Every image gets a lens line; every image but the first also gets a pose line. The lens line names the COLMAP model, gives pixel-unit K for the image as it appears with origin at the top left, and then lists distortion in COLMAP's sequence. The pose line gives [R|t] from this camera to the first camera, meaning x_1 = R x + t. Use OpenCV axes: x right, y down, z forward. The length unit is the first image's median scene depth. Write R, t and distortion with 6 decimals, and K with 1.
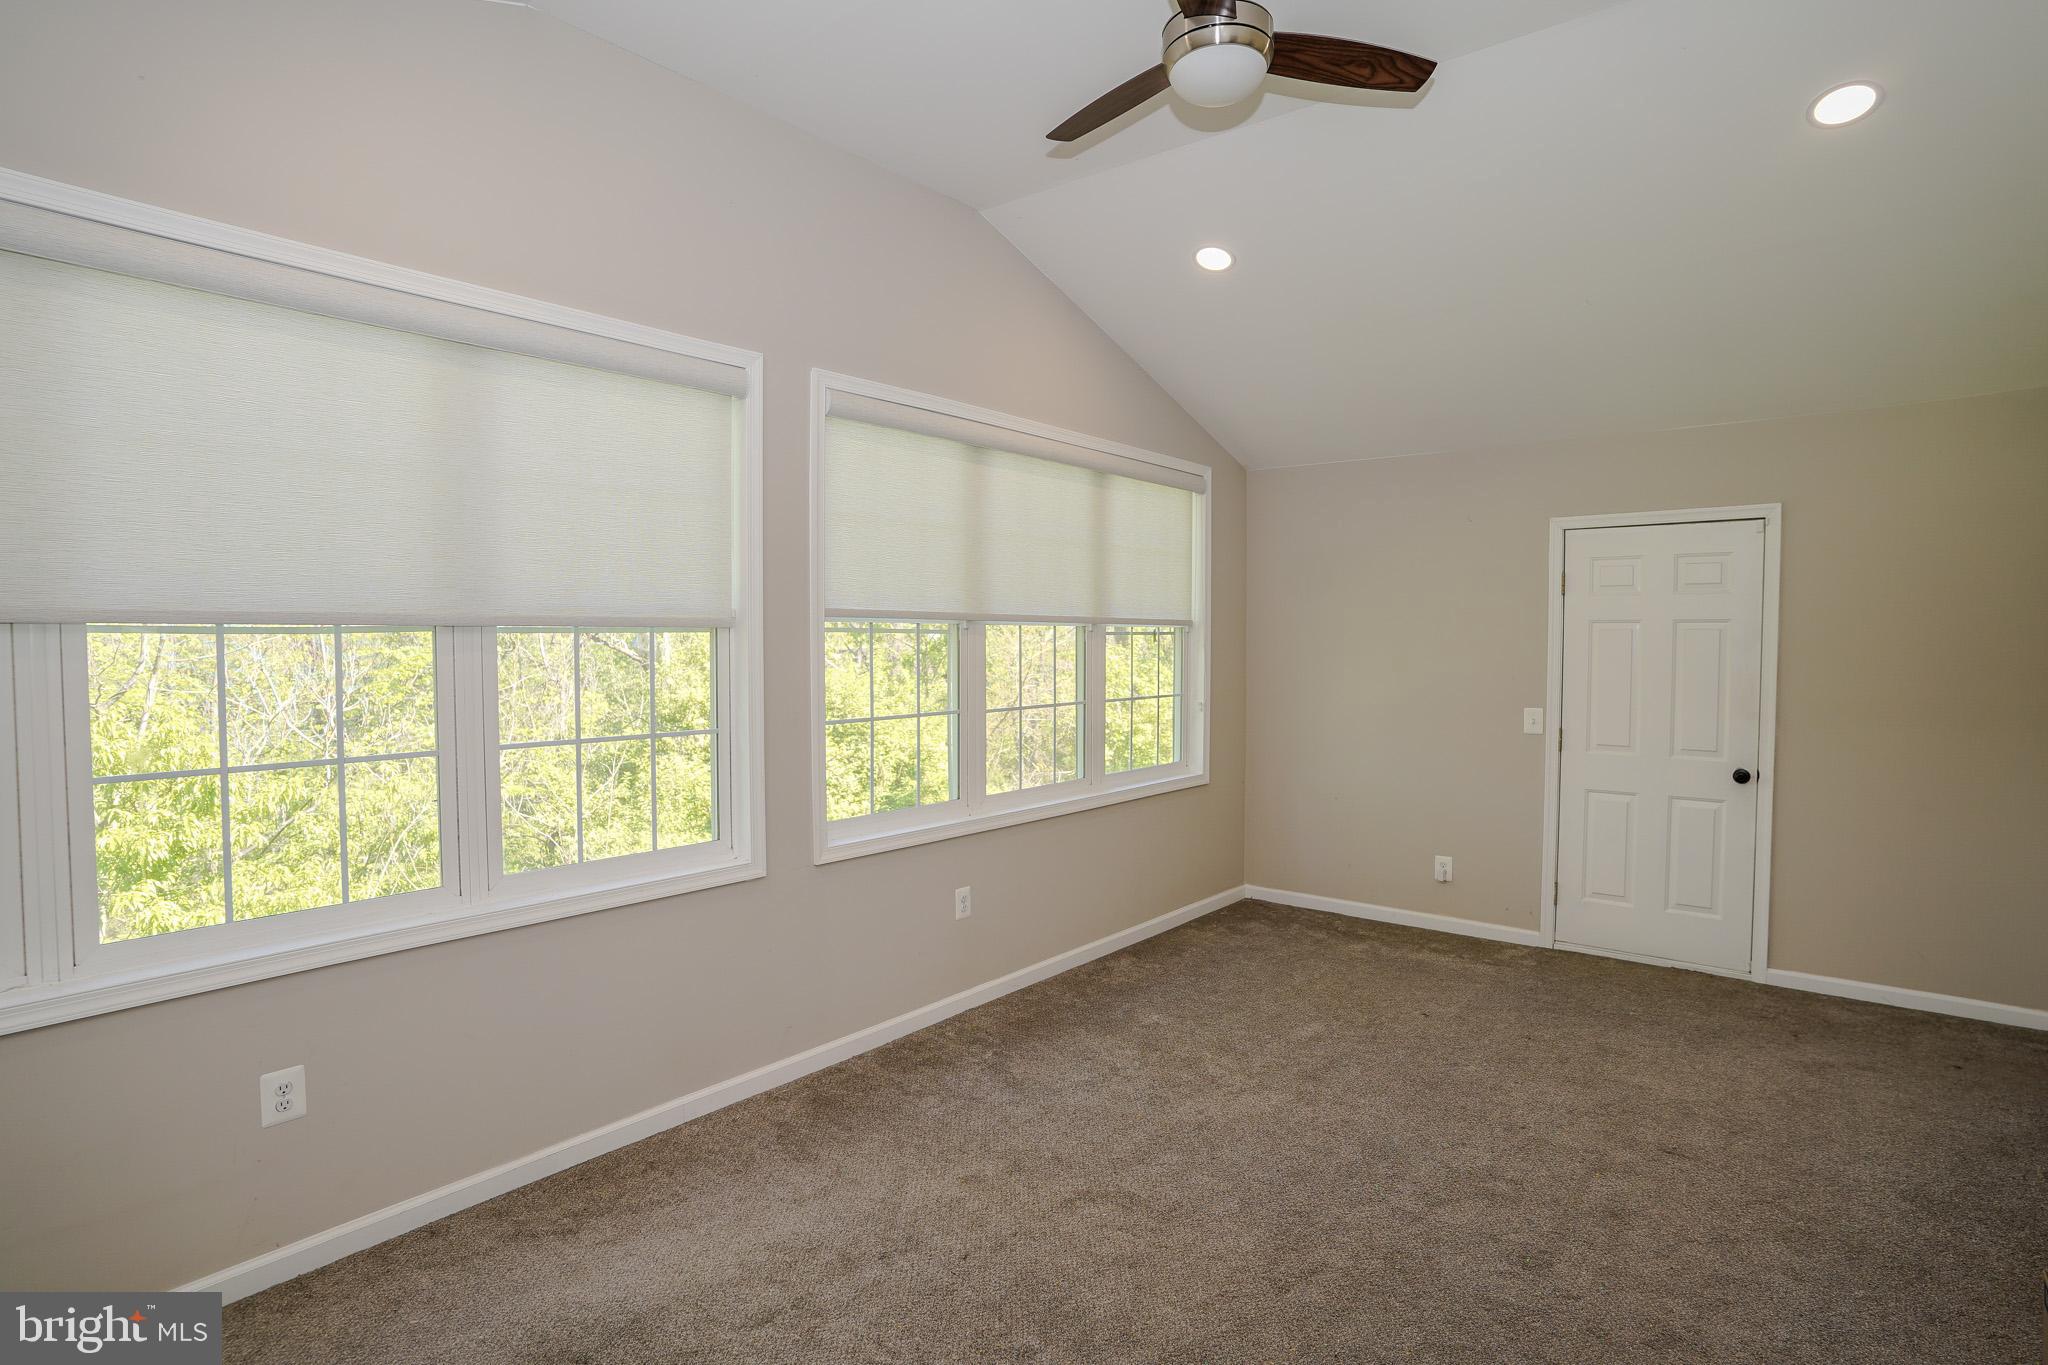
lens RADIAL K [[1013.5, 0, 1025.3], [0, 1013.5, 677.9], [0, 0, 1]] dist [-0.077312, 0.035486]
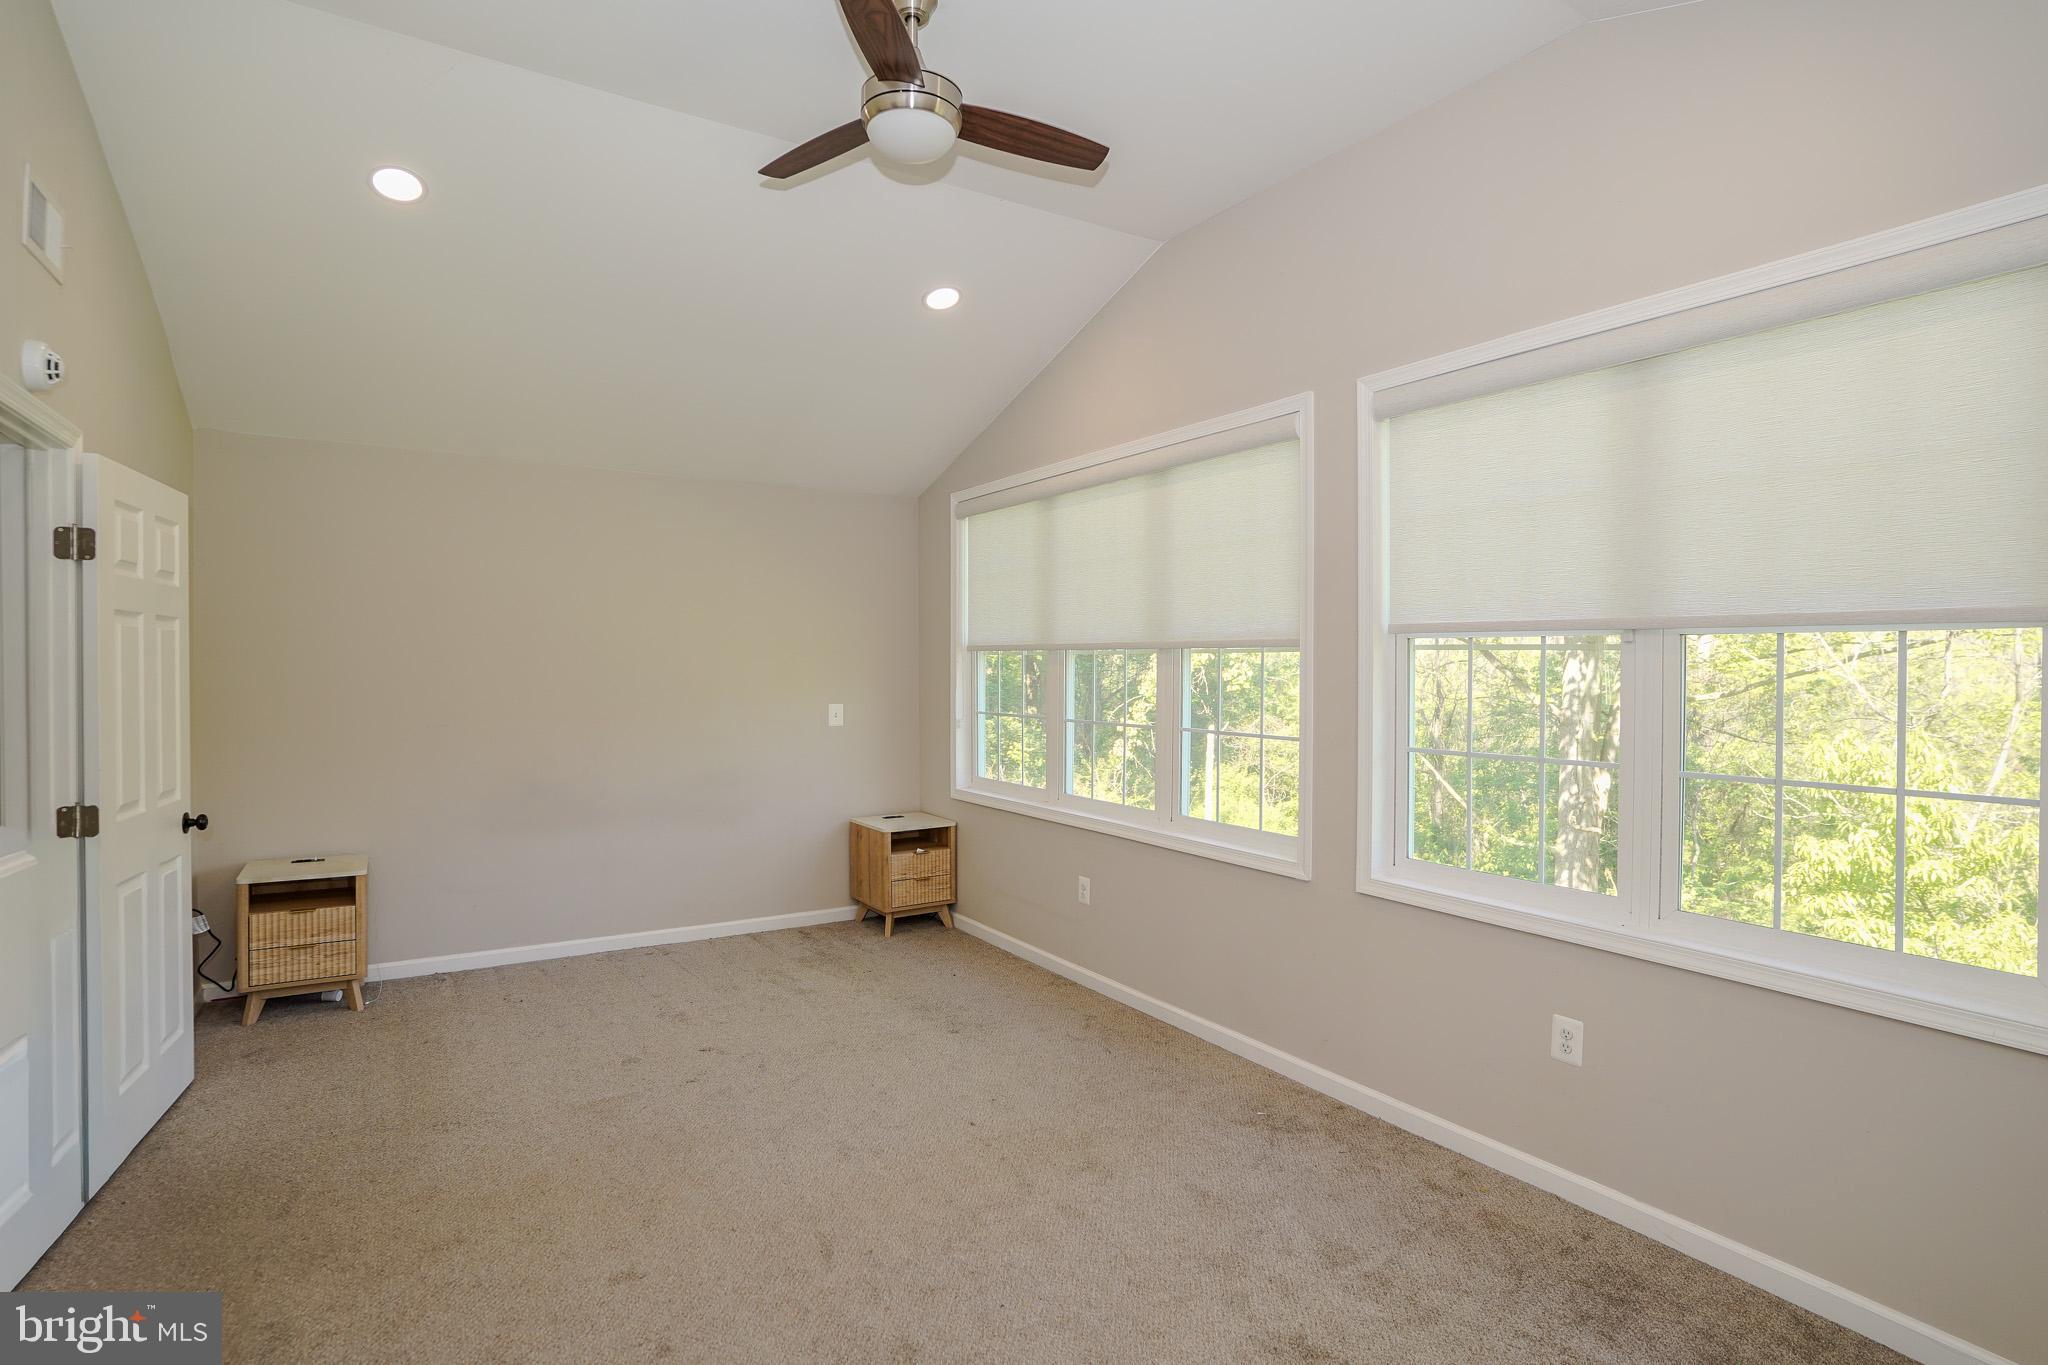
lens RADIAL K [[1013.5, 0, 1025.3], [0, 1013.5, 677.9], [0, 0, 1]] dist [-0.077312, 0.035486]
pose [[-0.286619, 0.019767, -0.957841, 0.826875], [-0.037613, 0.998784, 0.031868, -0.039269], [0.957306, 0.045161, -0.285527, 0.994320]]
